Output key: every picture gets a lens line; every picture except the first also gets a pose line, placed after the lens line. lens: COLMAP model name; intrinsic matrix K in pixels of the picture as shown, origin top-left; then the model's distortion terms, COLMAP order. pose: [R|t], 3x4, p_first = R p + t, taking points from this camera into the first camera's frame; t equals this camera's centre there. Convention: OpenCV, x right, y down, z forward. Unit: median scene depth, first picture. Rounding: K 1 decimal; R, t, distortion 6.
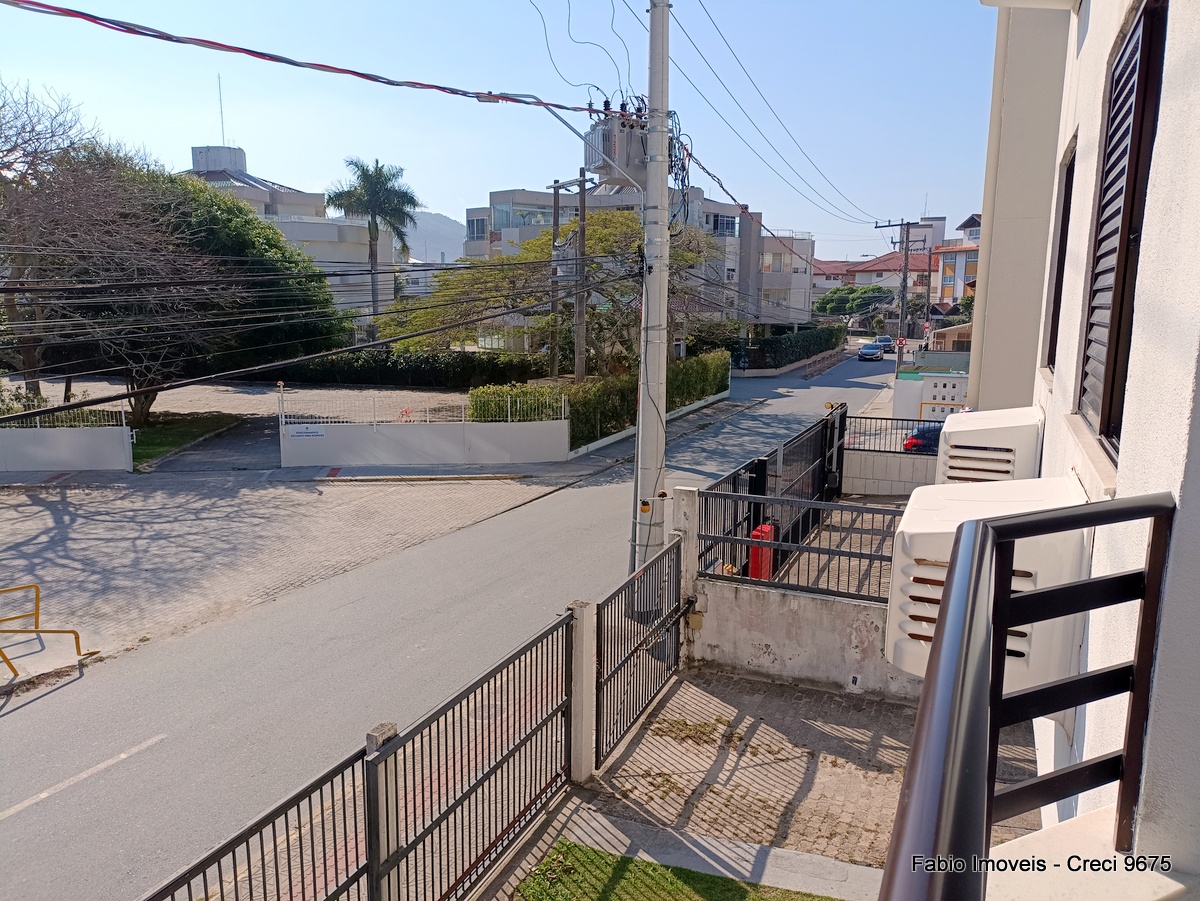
lens RADIAL K [[857.5, 0, 598.7], [0, 857.5, 455.0], [0, 0, 1]] dist [0.008973, -0.011468]
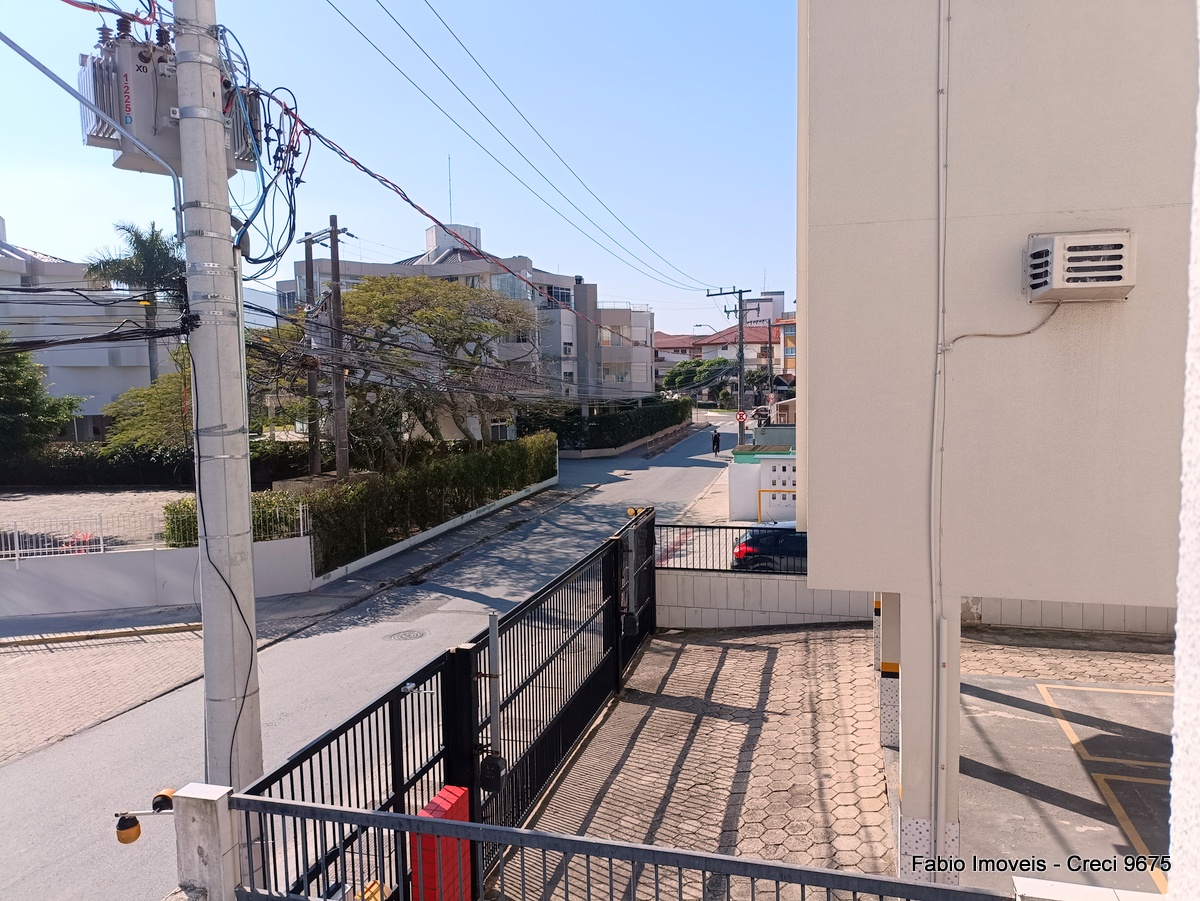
lens RADIAL K [[857.5, 0, 599.6], [0, 857.5, 447.9], [0, 0, 1]] dist [0.008973, -0.011468]
pose [[0.987058, -0.033354, 0.156855, 0.054410], [0.048170, 0.994628, -0.091625, -0.020007], [-0.152956, 0.097995, 0.983362, 0.114070]]
